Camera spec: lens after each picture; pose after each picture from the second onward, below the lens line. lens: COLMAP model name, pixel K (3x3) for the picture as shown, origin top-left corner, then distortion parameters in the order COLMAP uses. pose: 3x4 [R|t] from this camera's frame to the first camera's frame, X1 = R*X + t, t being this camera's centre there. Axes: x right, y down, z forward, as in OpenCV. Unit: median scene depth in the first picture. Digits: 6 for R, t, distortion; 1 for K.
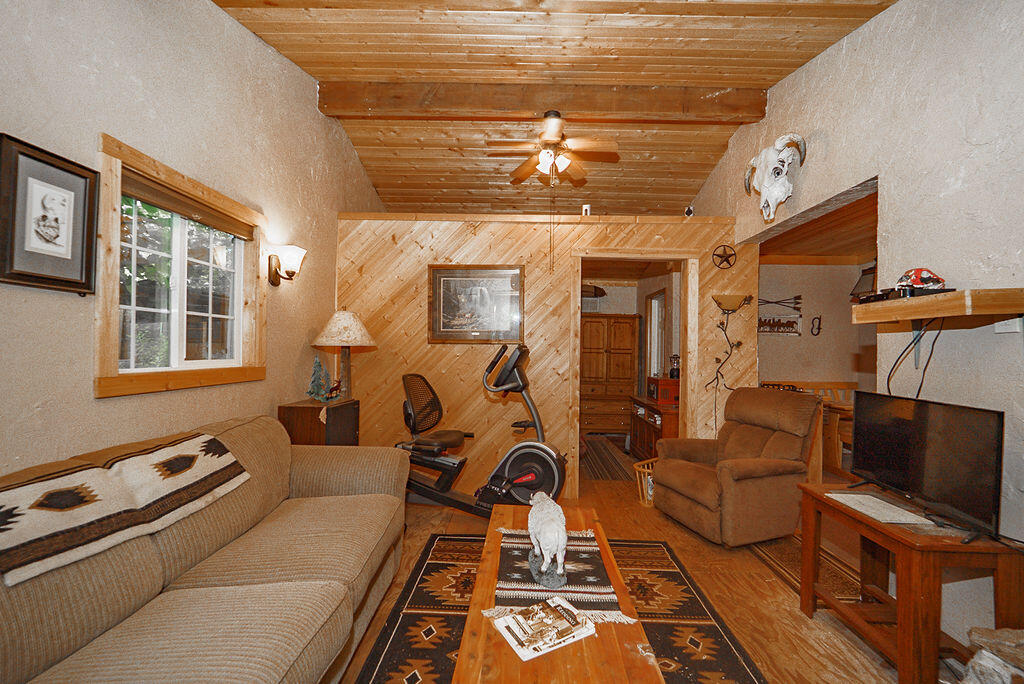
lens RADIAL K [[402.4, 0, 521.1], [0, 402.4, 344.0], [0, 0, 1]] dist [0.000907, -0.000953]
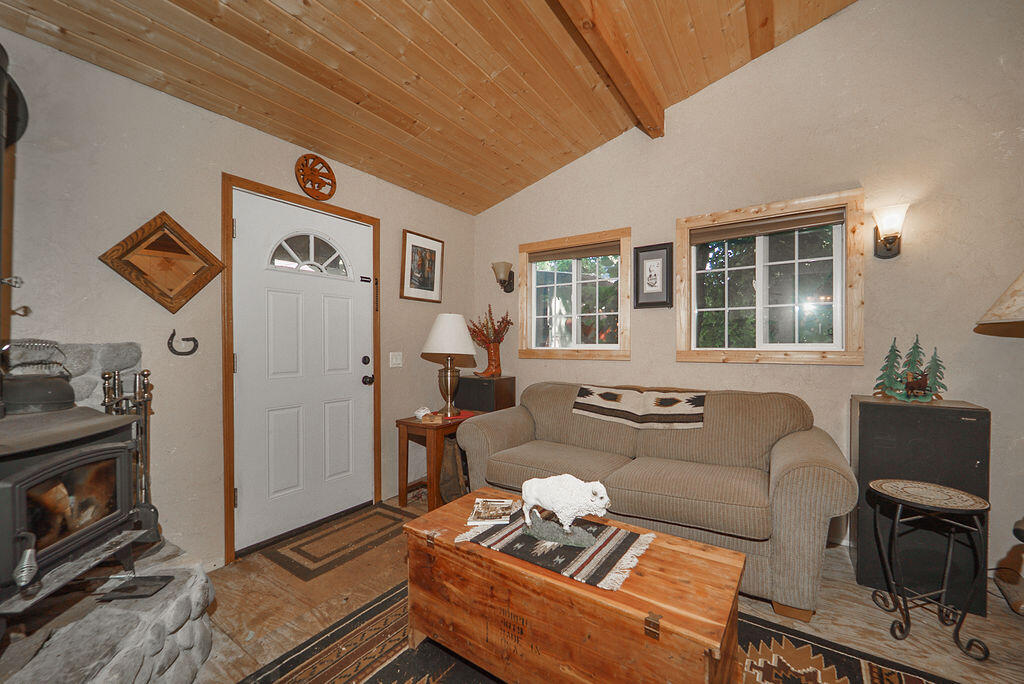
lens RADIAL K [[402.4, 0, 513.1], [0, 402.4, 346.4], [0, 0, 1]] dist [0.000907, -0.000953]
pose [[-0.549457, -0.008781, -0.835476, 0.938843], [0.009167, 0.999821, -0.016536, 0.088249], [0.835471, -0.016745, -0.549279, 1.411410]]
